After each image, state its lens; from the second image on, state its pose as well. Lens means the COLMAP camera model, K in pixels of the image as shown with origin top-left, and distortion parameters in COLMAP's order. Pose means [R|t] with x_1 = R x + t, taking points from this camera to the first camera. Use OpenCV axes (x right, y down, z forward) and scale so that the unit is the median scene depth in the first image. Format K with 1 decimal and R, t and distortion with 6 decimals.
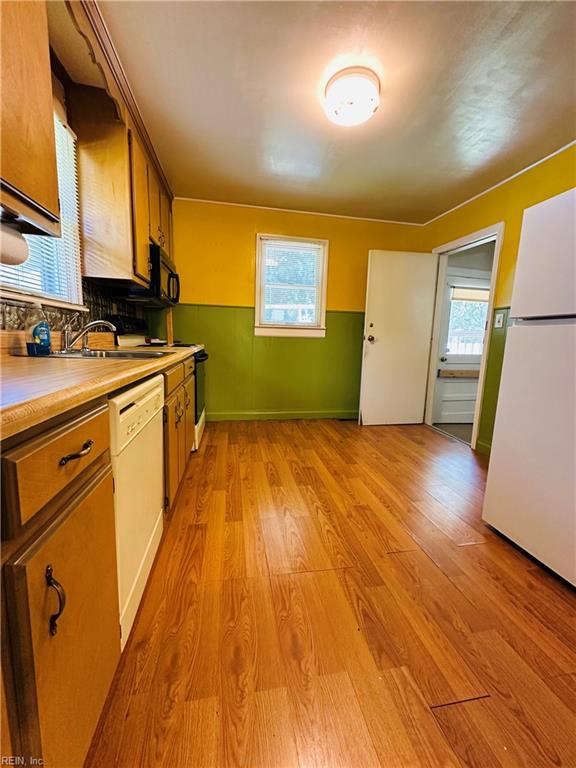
lens RADIAL K [[307.2, 0, 290.0], [0, 307.2, 380.7], [0, 0, 1]] dist [-0.003526, 0.000216]
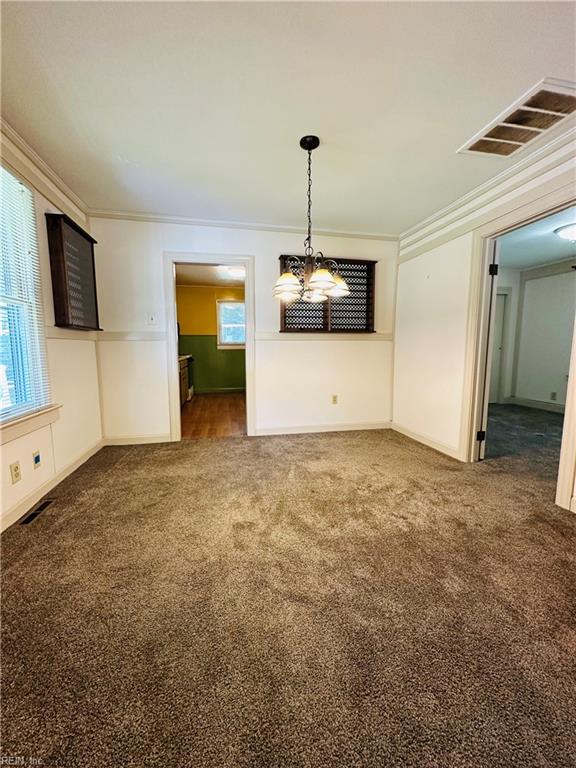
lens RADIAL K [[307.2, 0, 285.5], [0, 307.2, 379.2], [0, 0, 1]] dist [-0.003526, 0.000216]
pose [[0.998873, -0.034808, 0.032272, 0.376685], [0.035917, 0.998761, -0.034444, 0.191553], [-0.031033, 0.035564, 0.998885, -1.456229]]
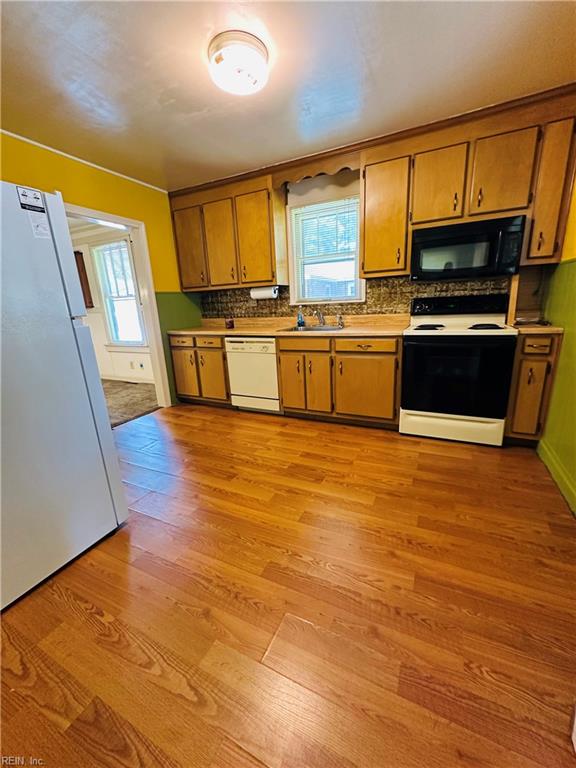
lens RADIAL K [[307.2, 0, 293.7], [0, 307.2, 383.8], [0, 0, 1]] dist [-0.003526, 0.000216]
pose [[-0.587210, 0.202240, -0.783763, 0.712143], [-0.089852, 0.946013, 0.311425, -0.228048], [0.804432, 0.253294, -0.537337, 1.316340]]
